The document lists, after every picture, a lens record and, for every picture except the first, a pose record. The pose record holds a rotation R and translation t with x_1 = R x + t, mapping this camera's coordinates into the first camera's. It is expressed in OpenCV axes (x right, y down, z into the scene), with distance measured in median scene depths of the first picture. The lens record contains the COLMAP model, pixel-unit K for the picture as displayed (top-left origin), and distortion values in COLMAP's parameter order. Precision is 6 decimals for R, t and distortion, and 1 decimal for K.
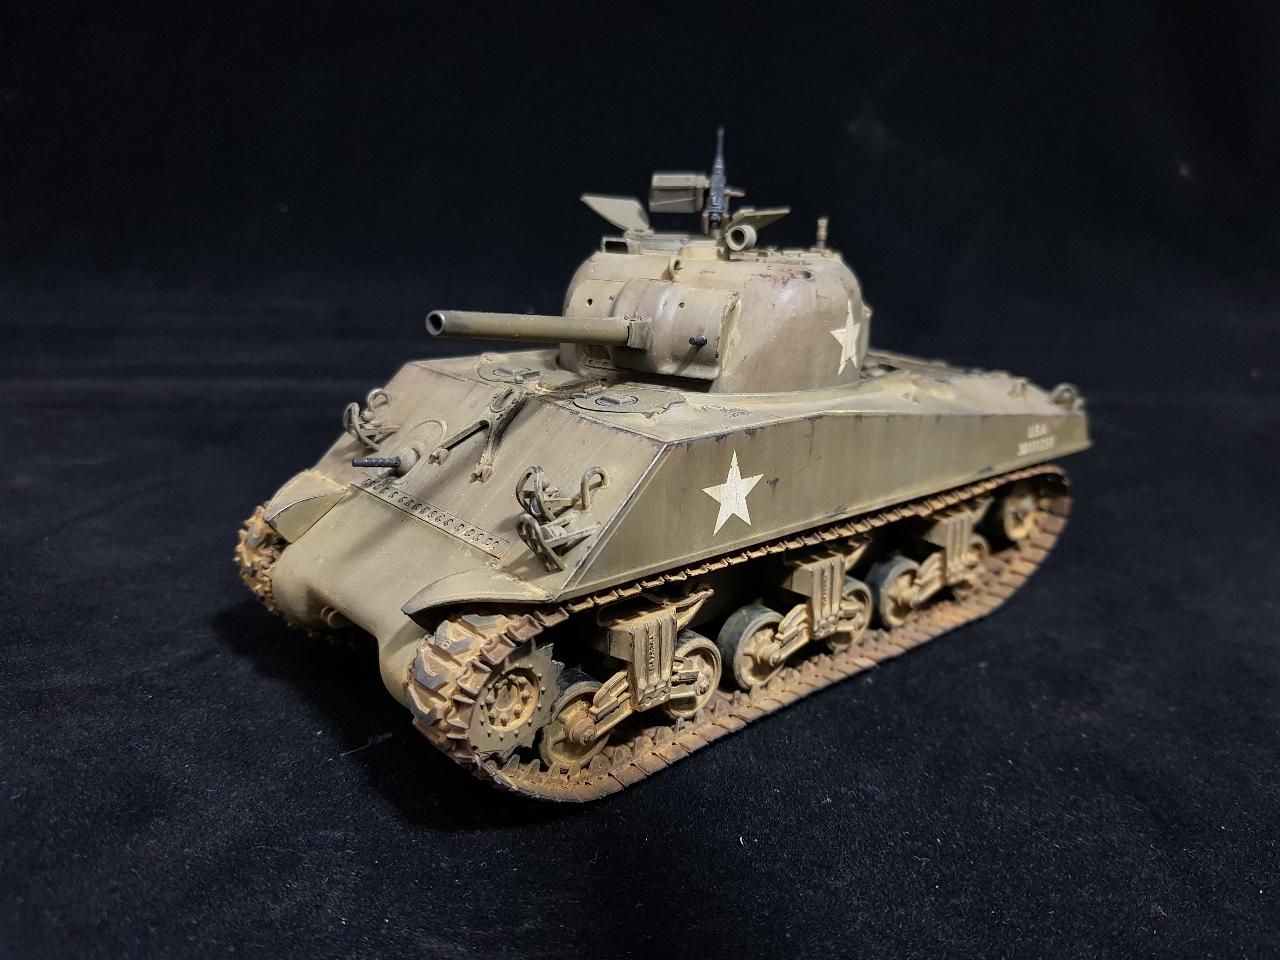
lens RADIAL K [[974.7, 0, 640.0], [0, 974.7, 480.0], [0, 0, 1]] dist [0.210668, -0.593569]
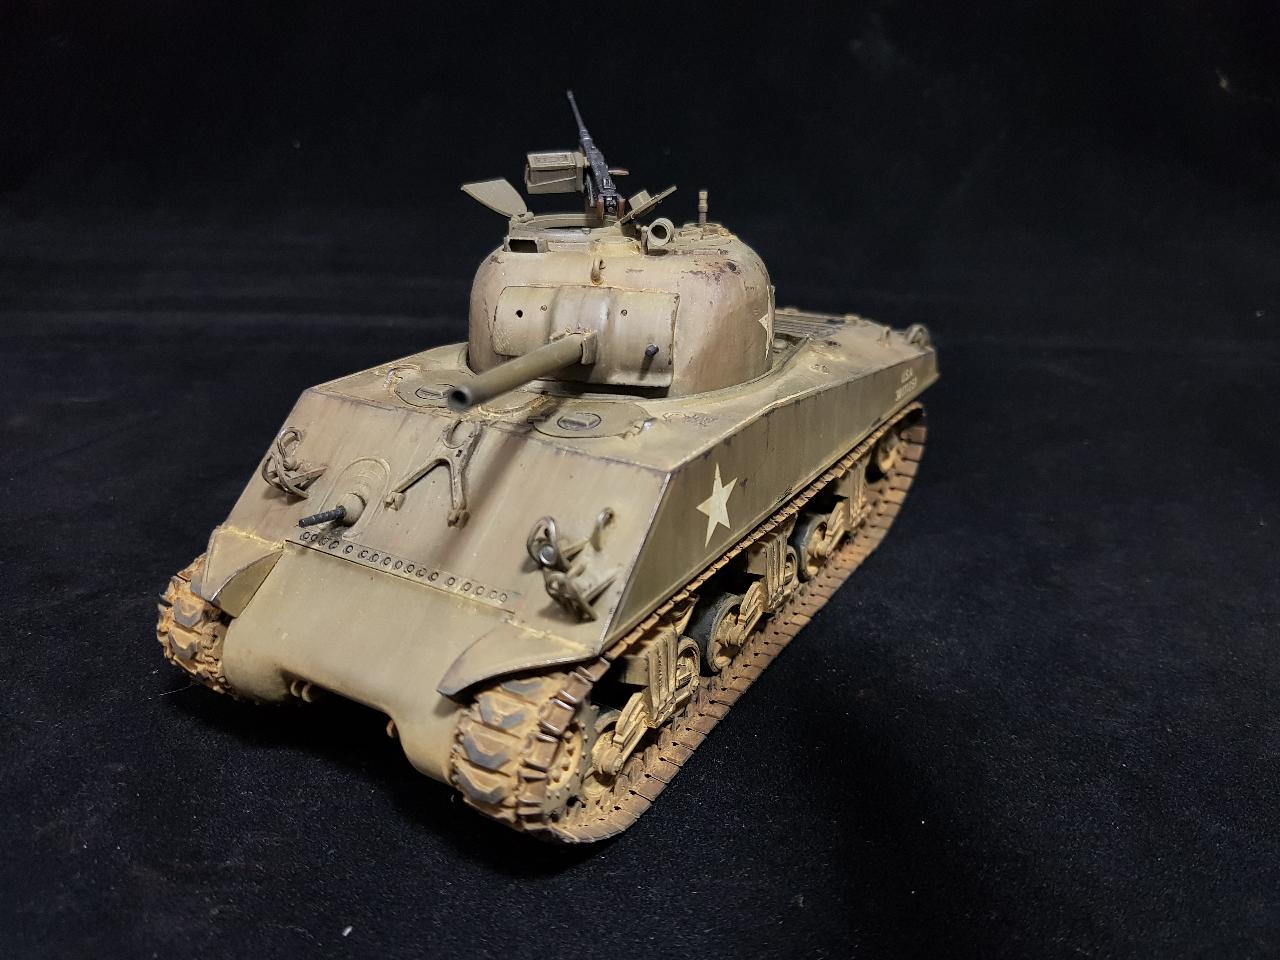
lens RADIAL K [[974.7, 0, 640.0], [0, 974.7, 480.0], [0, 0, 1]] dist [0.210668, -0.593569]
pose [[0.958005, -0.145096, 0.247334, -0.208811], [0.118912, 0.985894, 0.117782, -0.126847], [-0.260934, -0.083425, 0.961745, 0.039144]]
